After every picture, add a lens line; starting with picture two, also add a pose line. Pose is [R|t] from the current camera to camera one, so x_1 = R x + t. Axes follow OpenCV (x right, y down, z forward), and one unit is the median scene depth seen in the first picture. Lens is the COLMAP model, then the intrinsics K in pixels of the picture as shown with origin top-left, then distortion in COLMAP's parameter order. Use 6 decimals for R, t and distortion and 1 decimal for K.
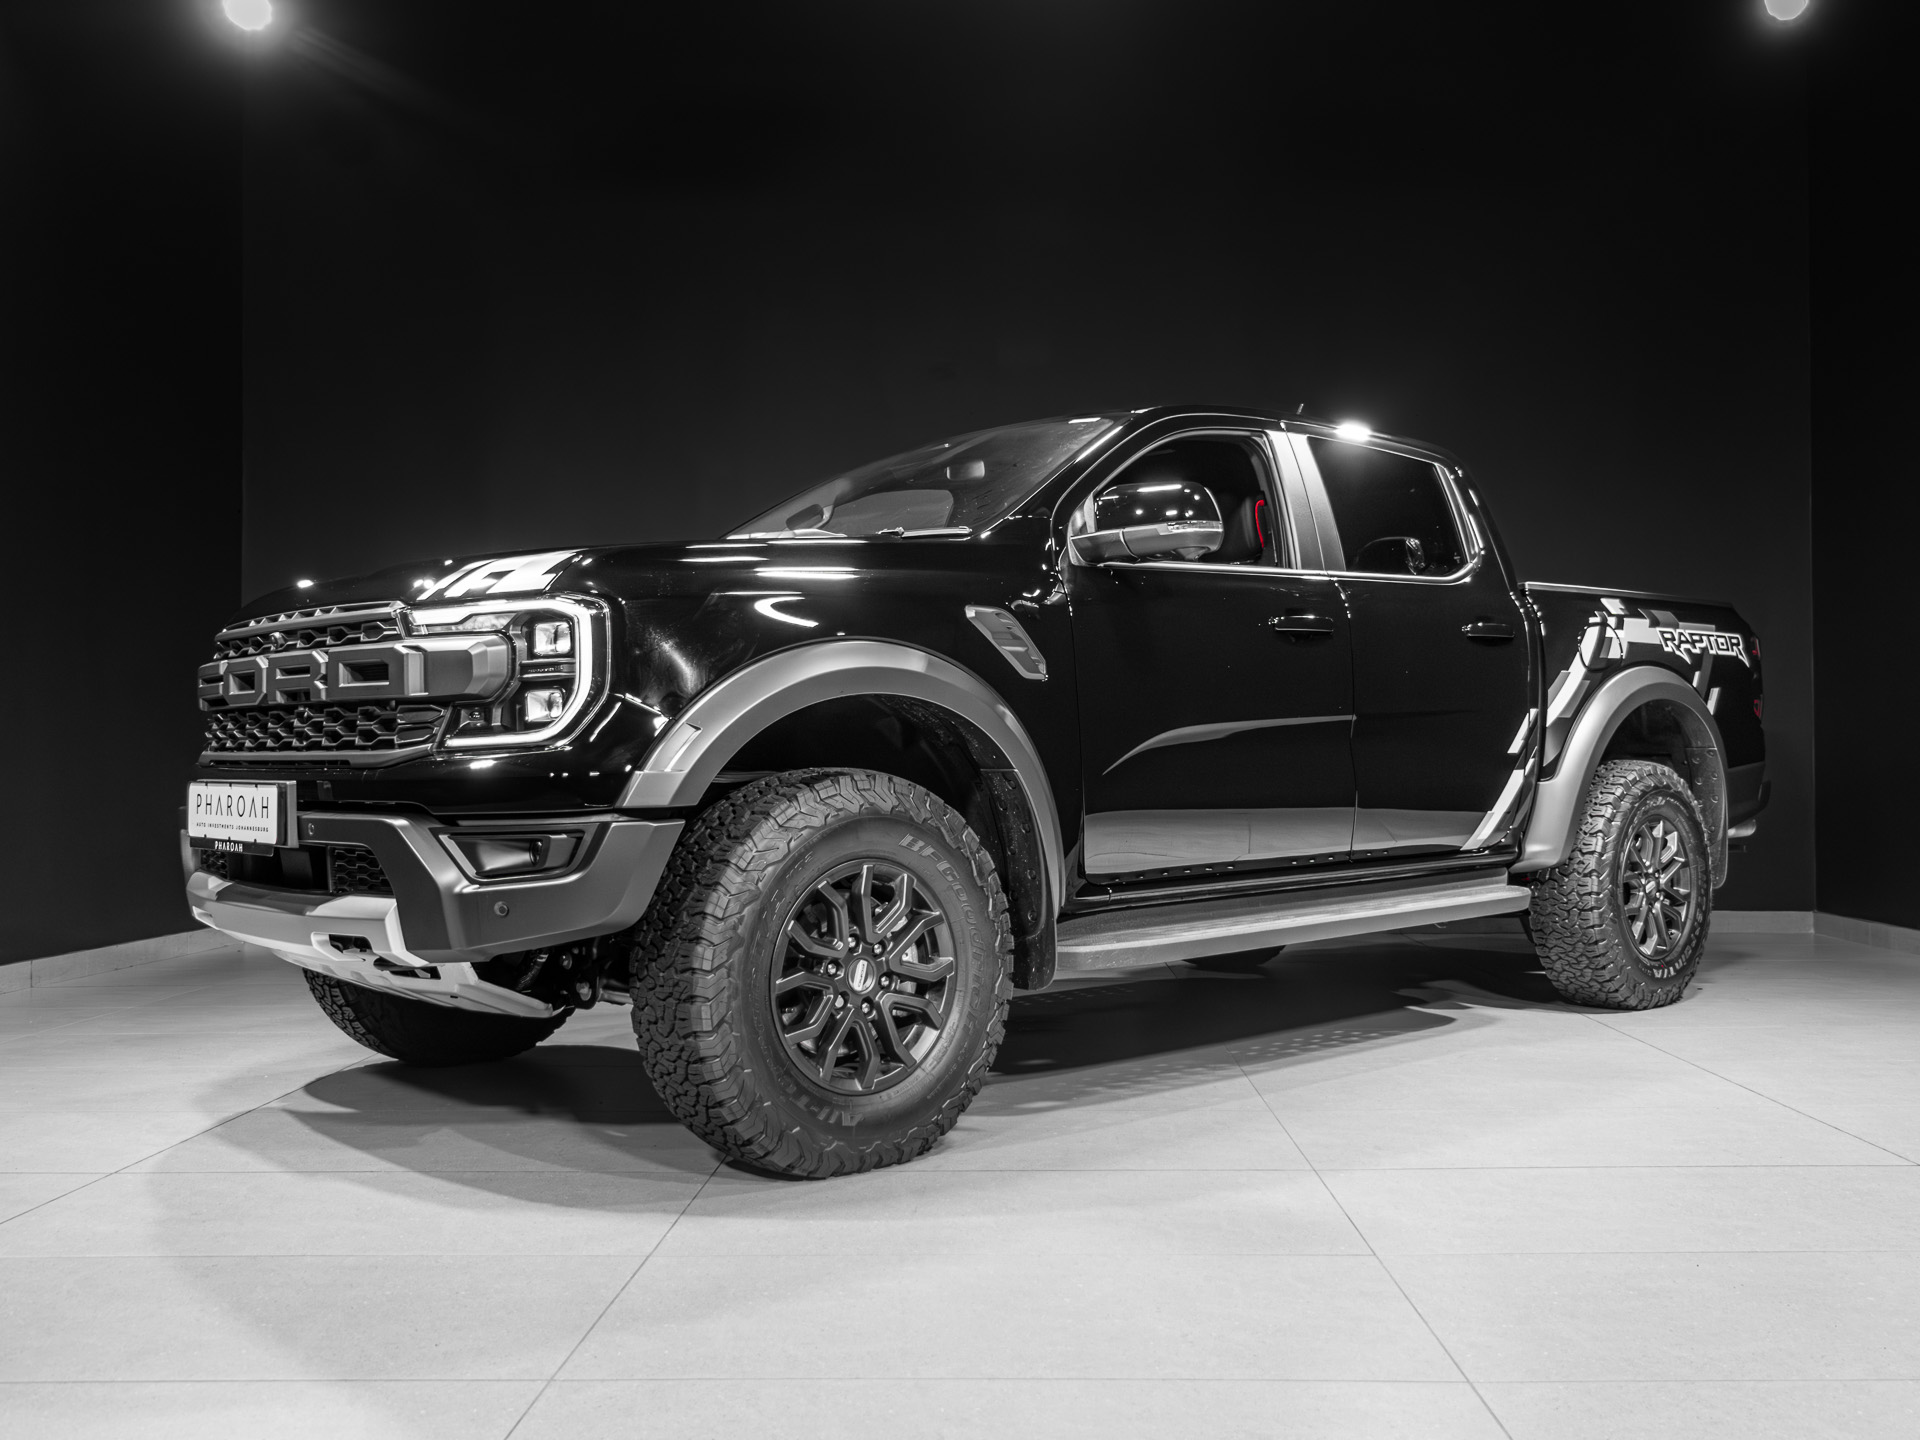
lens RADIAL K [[1730.6, 0, 990.2], [0, 1730.6, 737.1], [0, 0, 1]] dist [0.005635, 0.004294]
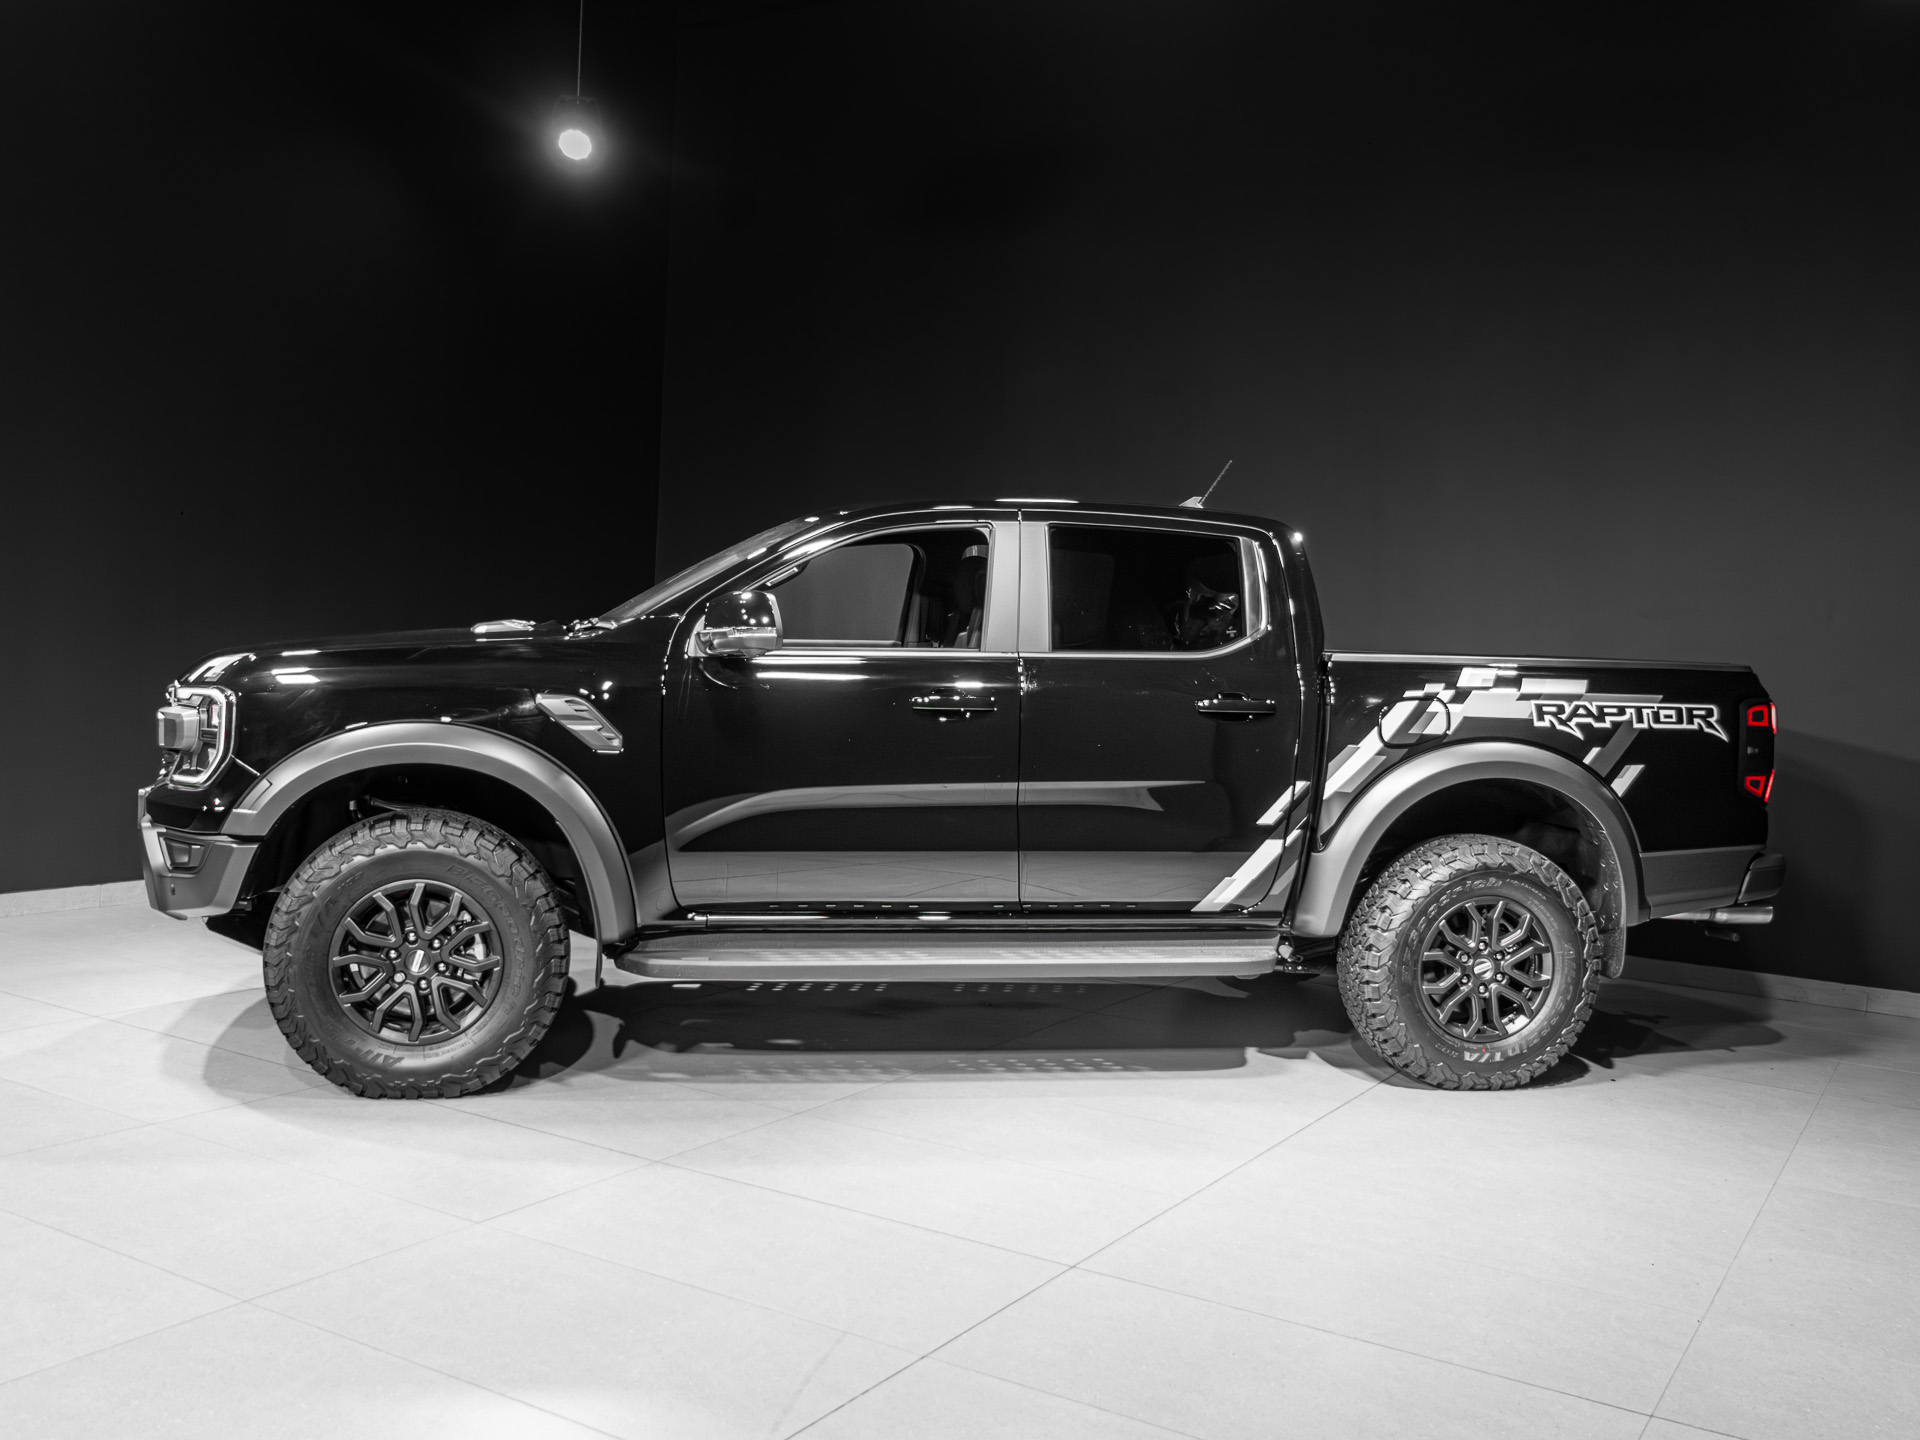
lens RADIAL K [[1737.0, 0, 958.8], [0, 1737.0, 737.0], [0, 0, 1]] dist [0.003861, 0.005845]
pose [[0.857996, 0.076311, -0.507956, 0.970799], [-0.044390, 0.996219, 0.074685, -0.162419], [0.511734, -0.041531, 0.858139, 0.024400]]
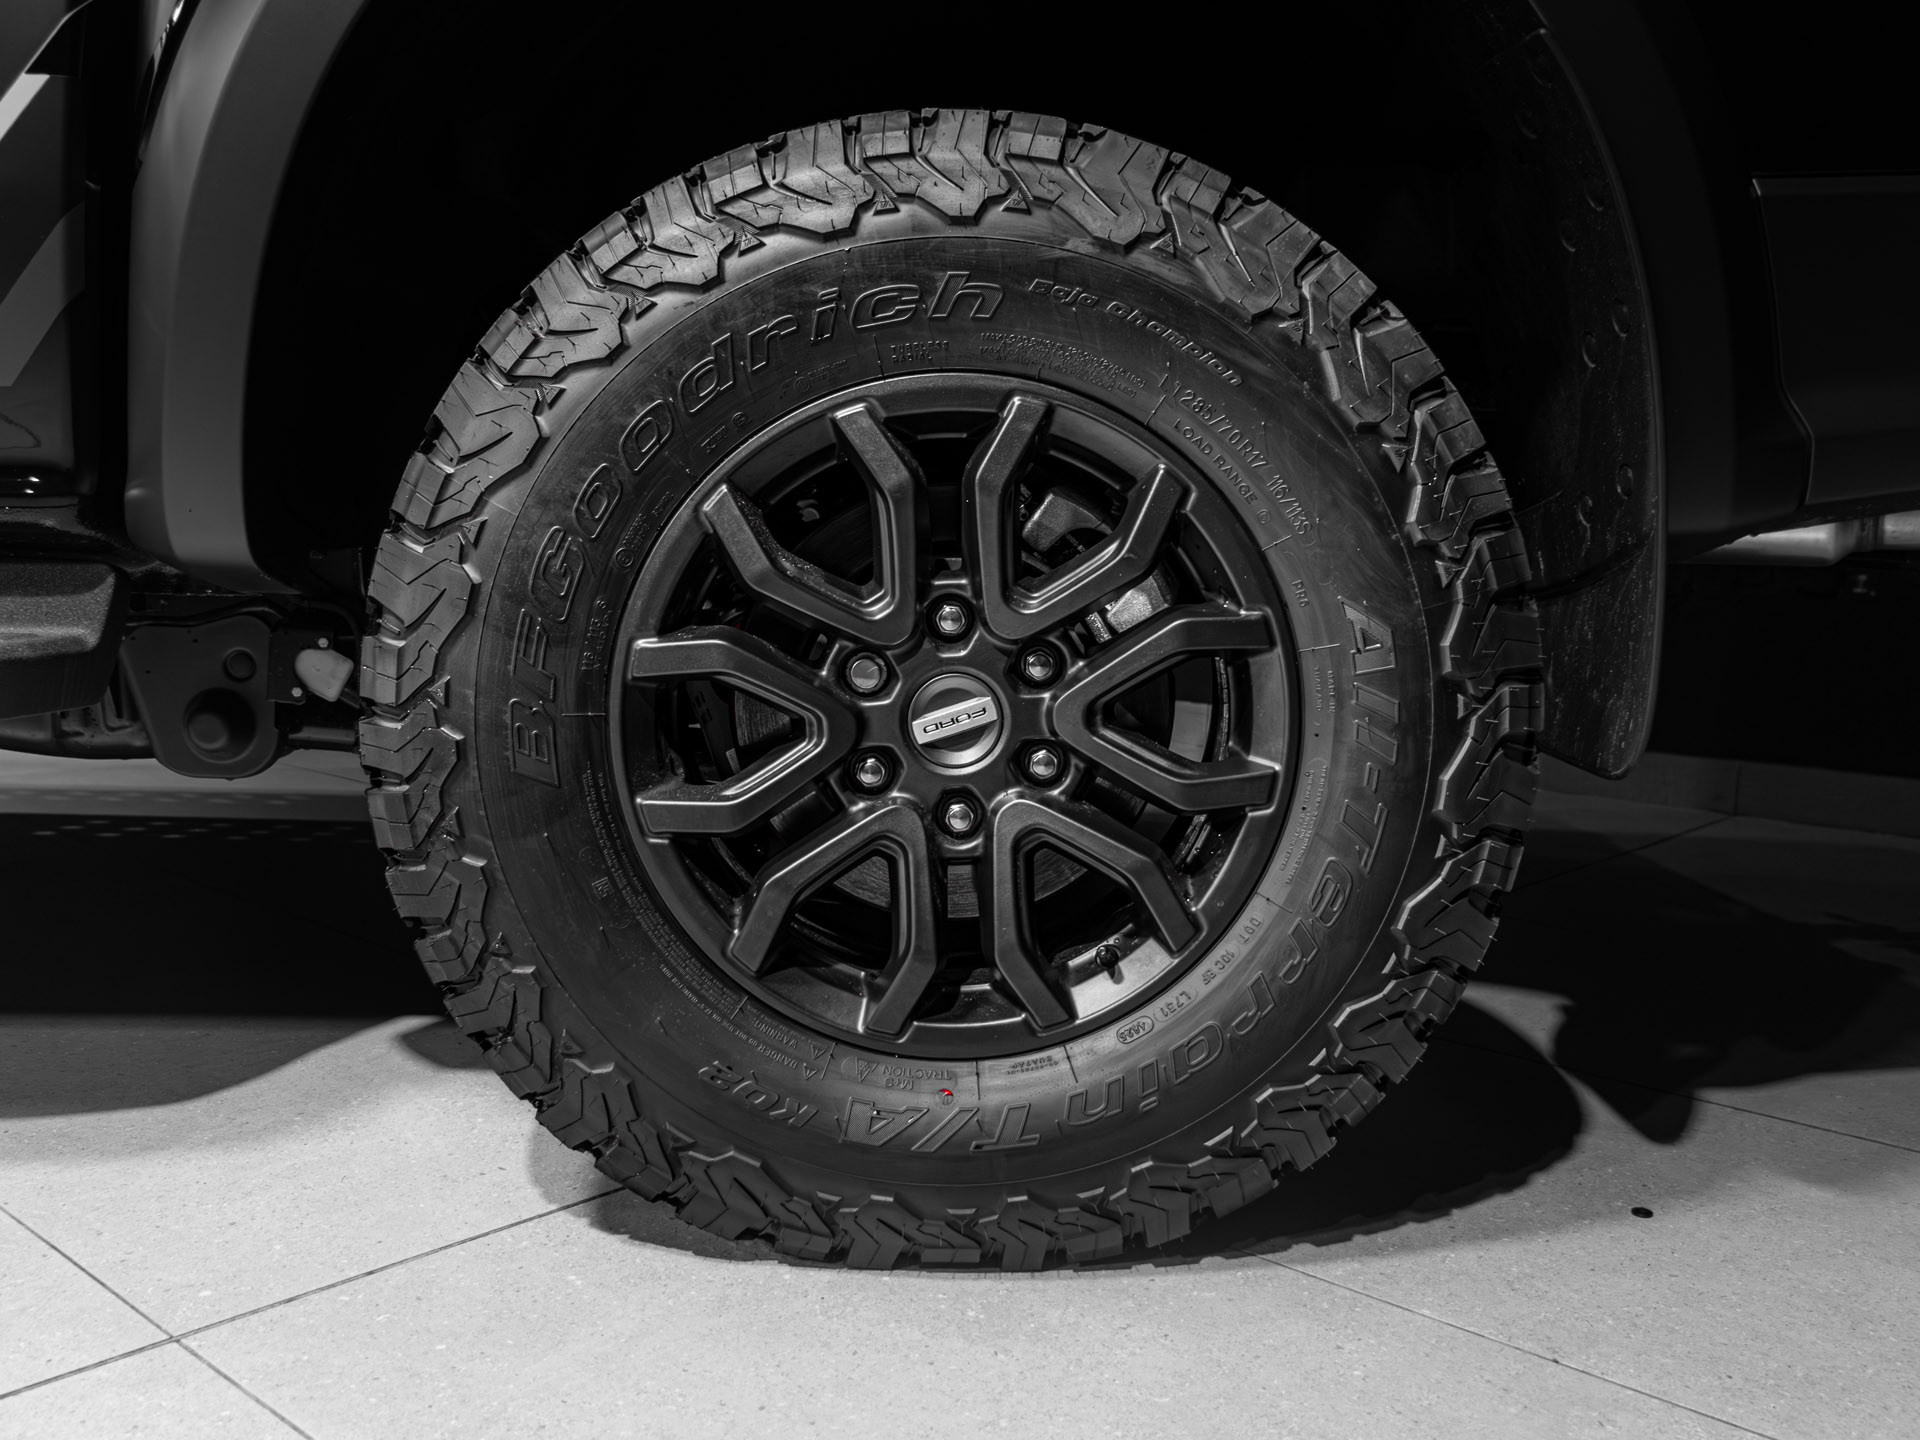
lens RADIAL K [[1728.5, 0, 937.6], [0, 1728.5, 730.7], [0, 0, 1]] dist [-0.004359, 0.003399]
pose [[0.749146, 0.108585, -0.653445, 0.817690], [-0.017023, 0.989303, 0.144879, 0.090517], [0.662187, -0.097412, 0.742980, 1.329095]]
